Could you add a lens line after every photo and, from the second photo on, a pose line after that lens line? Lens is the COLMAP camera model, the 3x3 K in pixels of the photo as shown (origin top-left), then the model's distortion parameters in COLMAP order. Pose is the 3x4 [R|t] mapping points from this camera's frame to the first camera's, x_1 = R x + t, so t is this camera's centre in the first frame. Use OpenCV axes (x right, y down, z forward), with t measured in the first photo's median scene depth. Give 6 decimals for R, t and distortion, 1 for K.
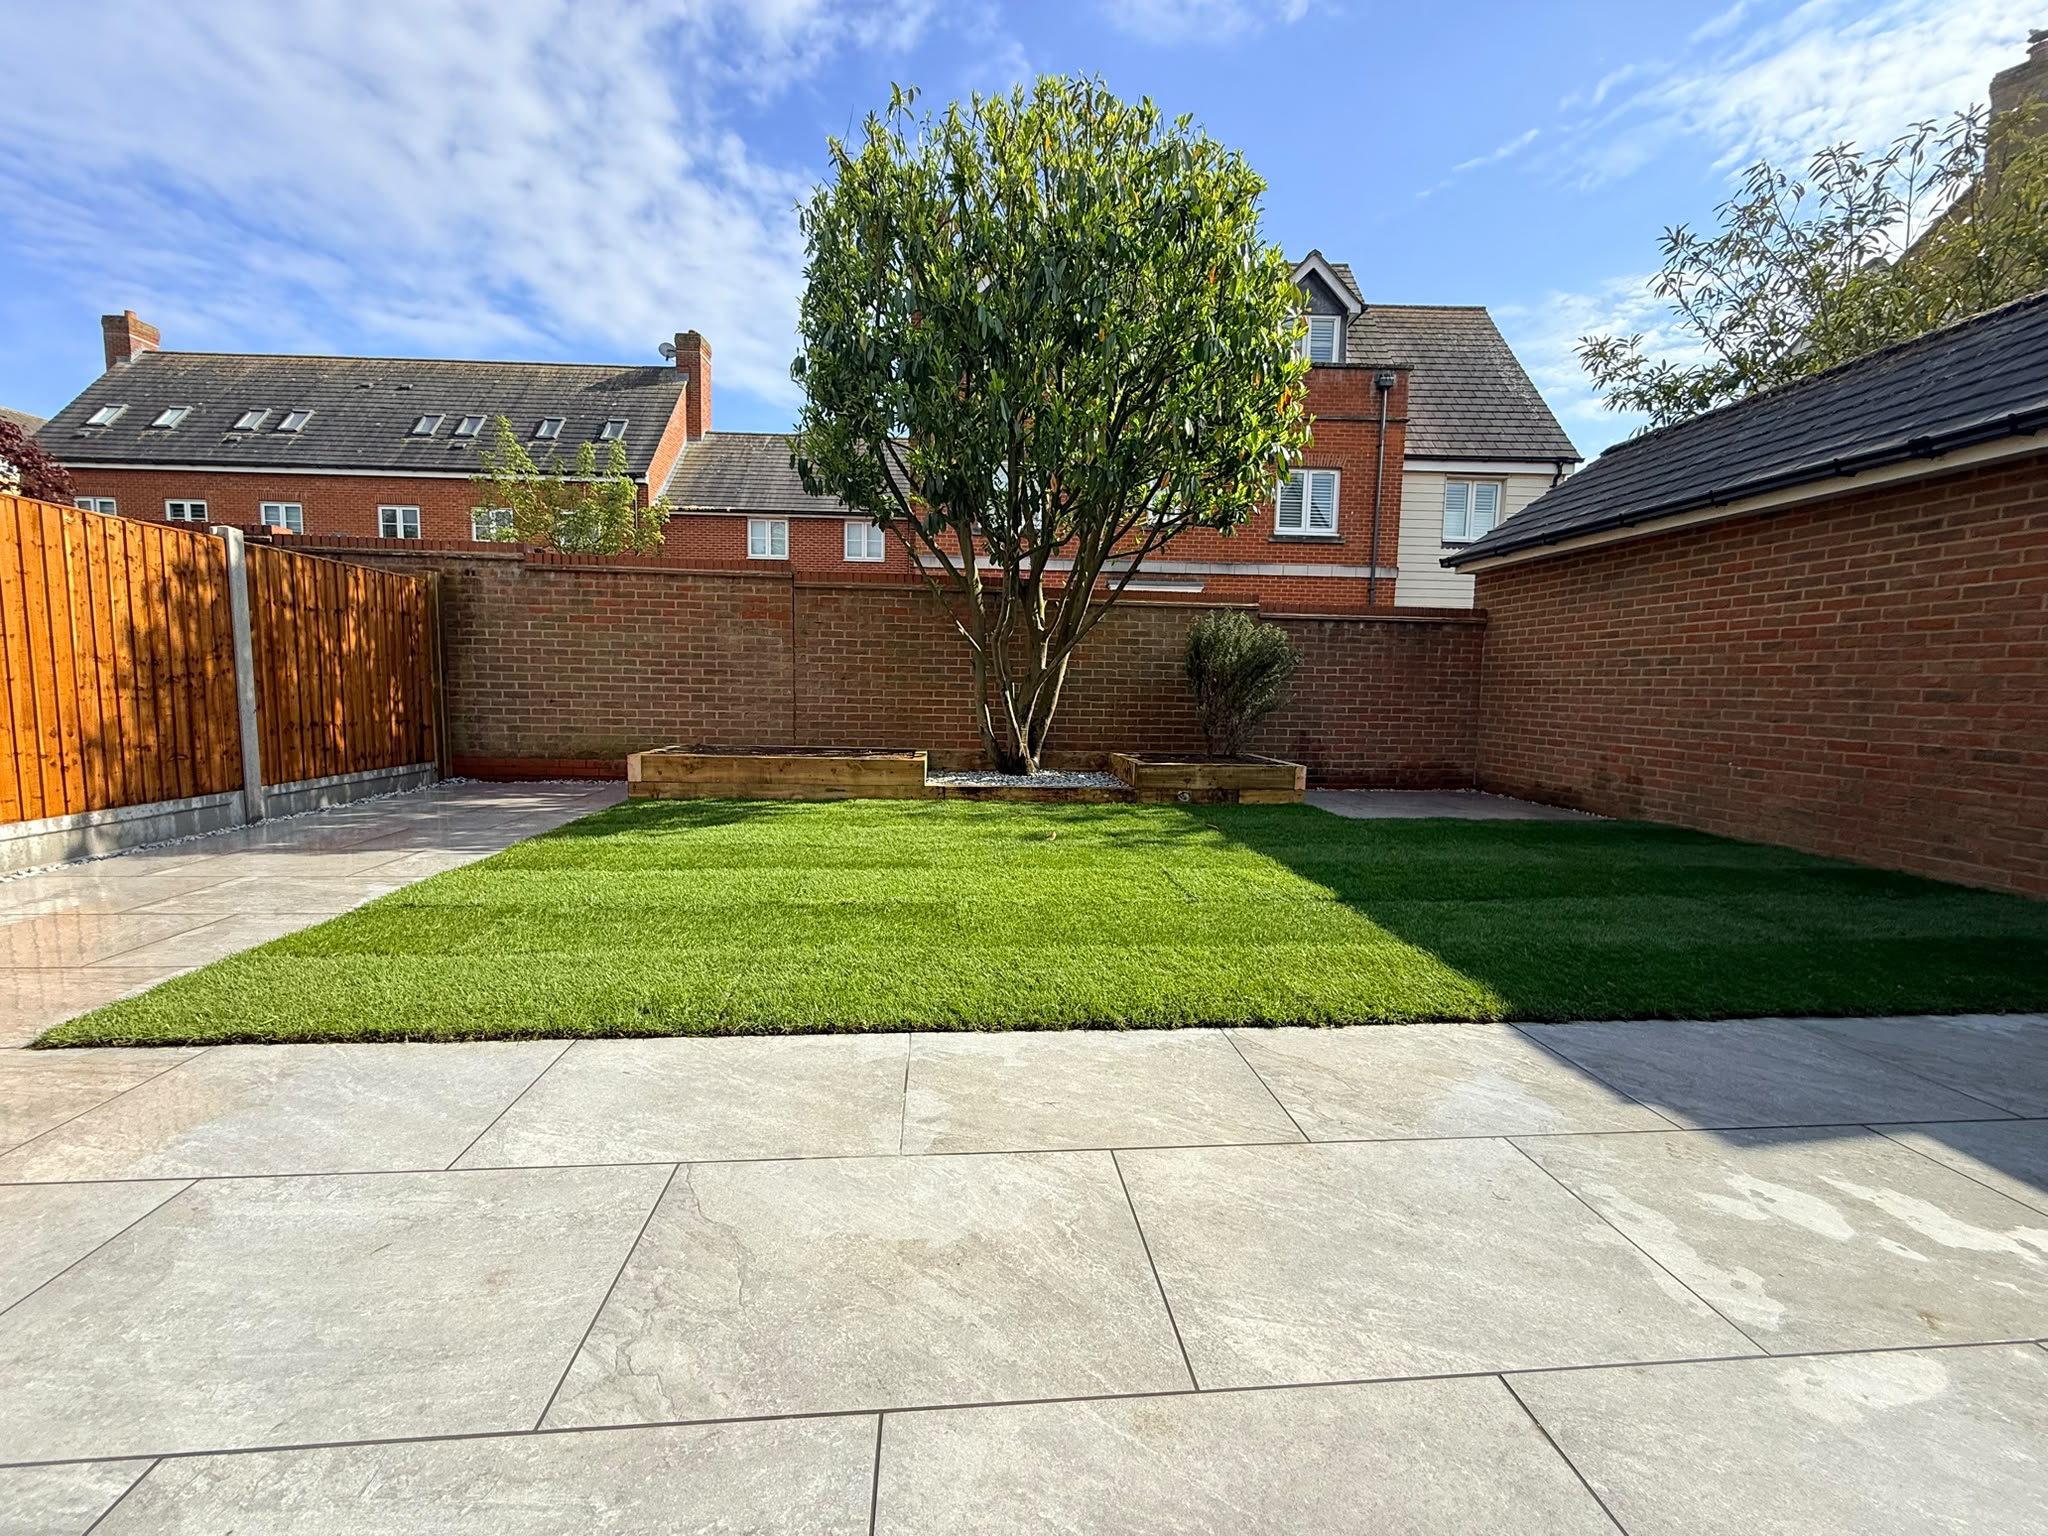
lens RADIAL K [[810.4, 0, 1018.6], [0, 810.4, 770.4], [0, 0, 1]] dist [0.000520, -0.000707]
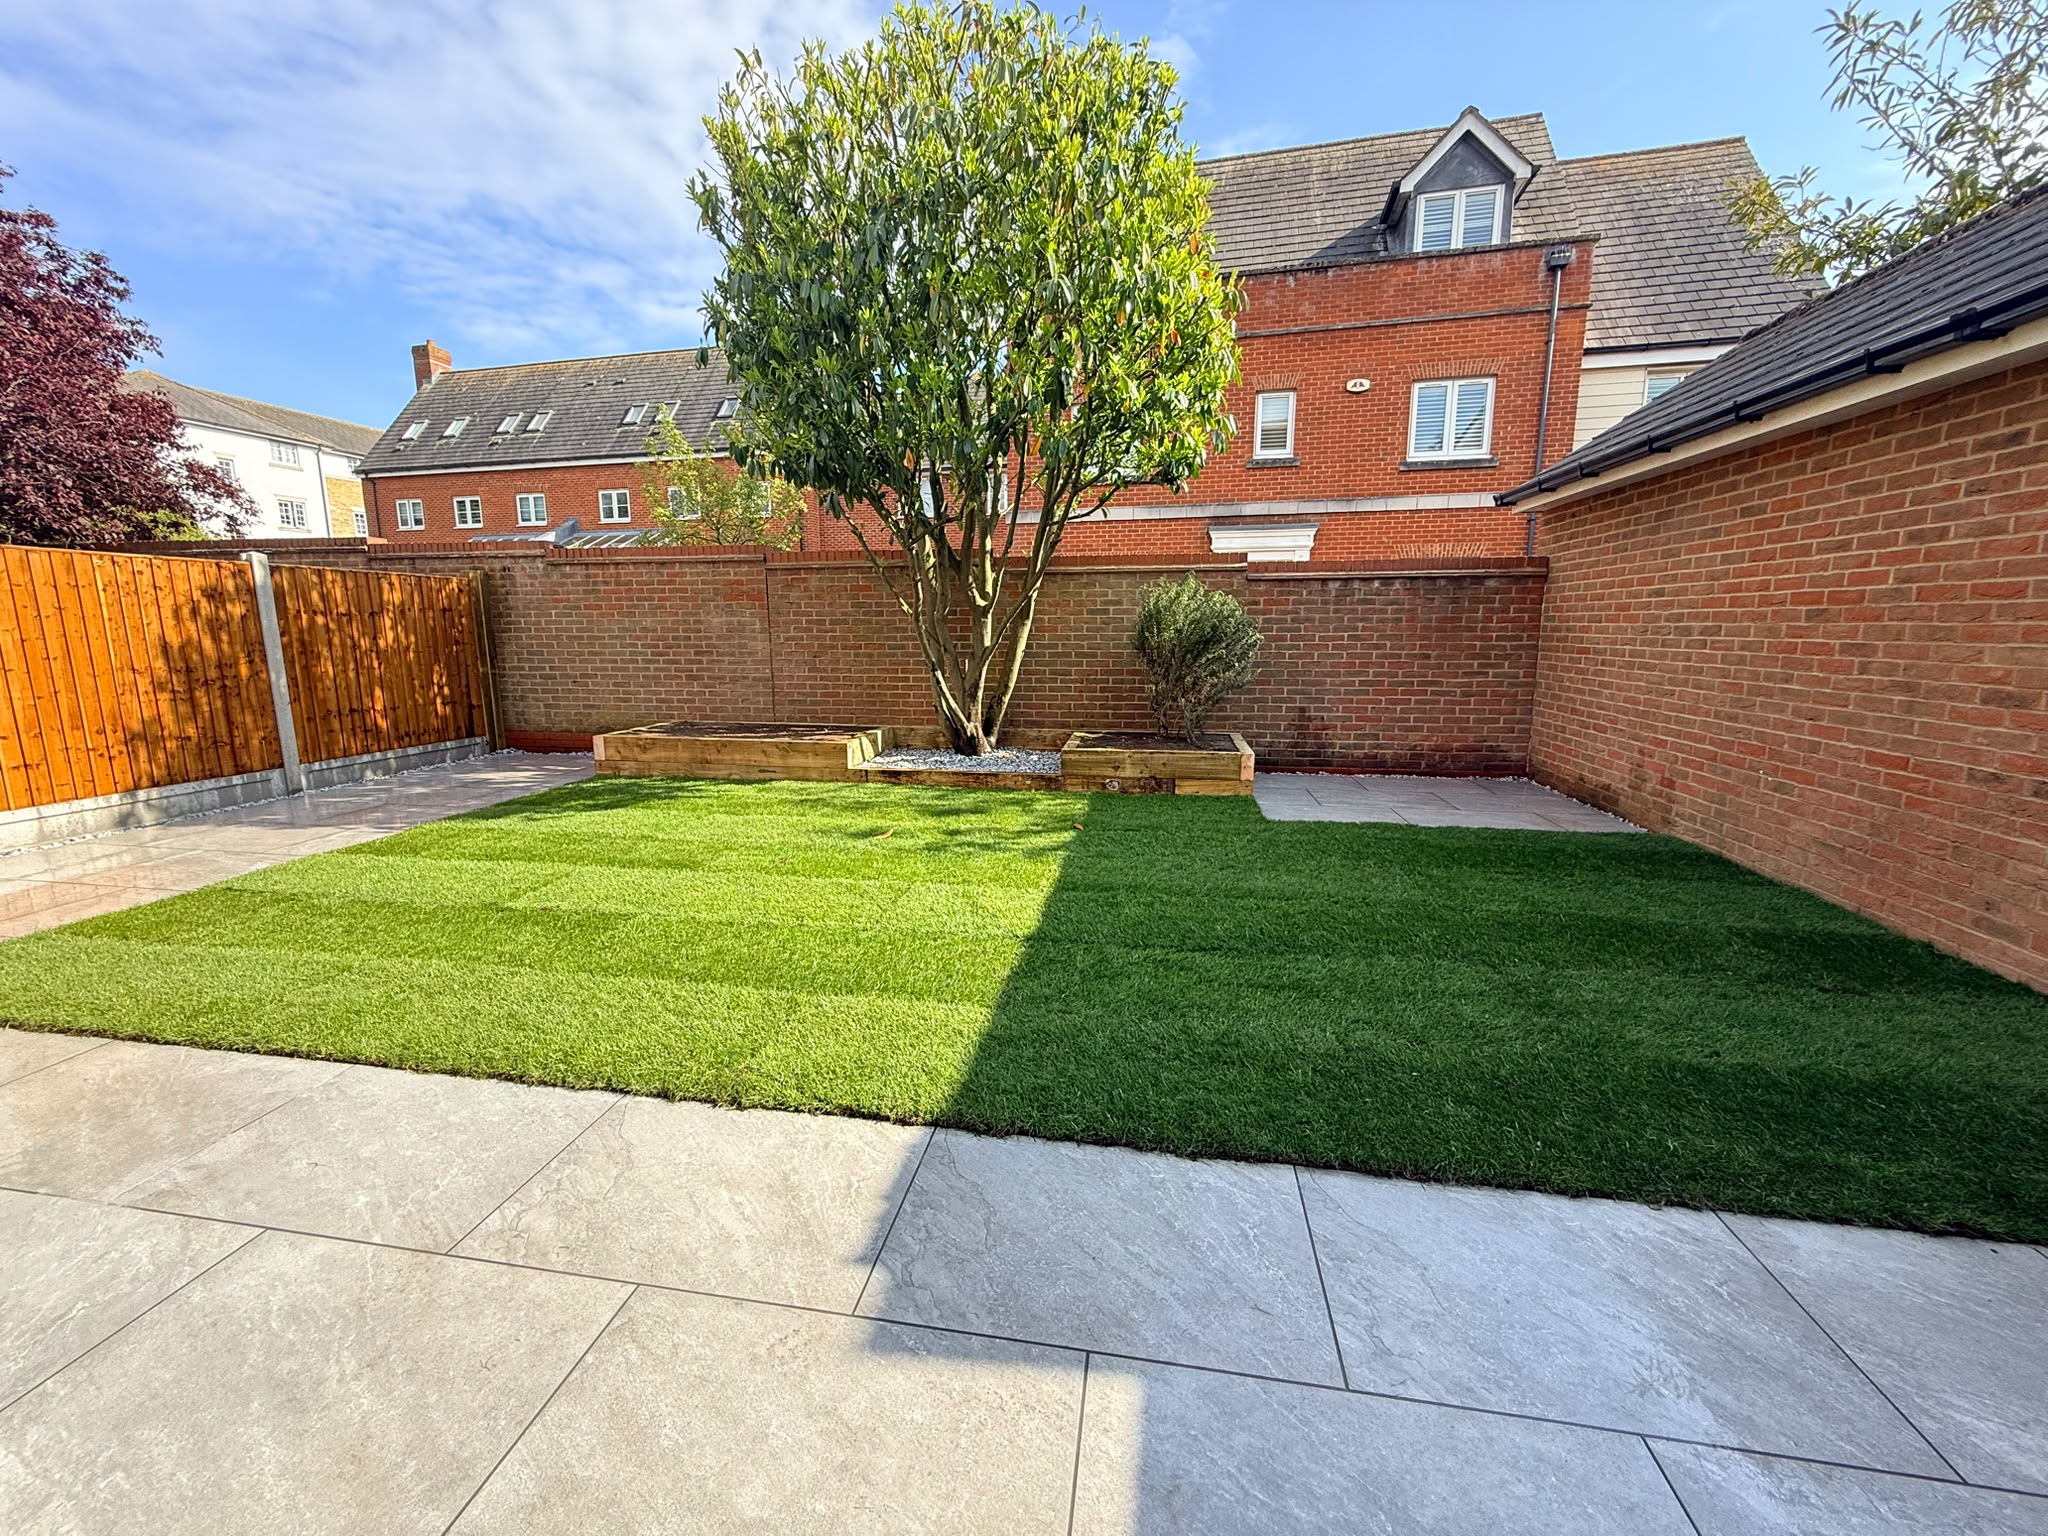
lens RADIAL K [[810.4, 0, 1019.1], [0, 810.4, 772.3], [0, 0, 1]] dist [0.000520, -0.000707]
pose [[0.964733, 0.023582, -0.262173, 0.314308], [-0.004652, 0.997351, 0.072589, -0.044899], [0.263191, -0.068809, 0.962287, 0.075387]]
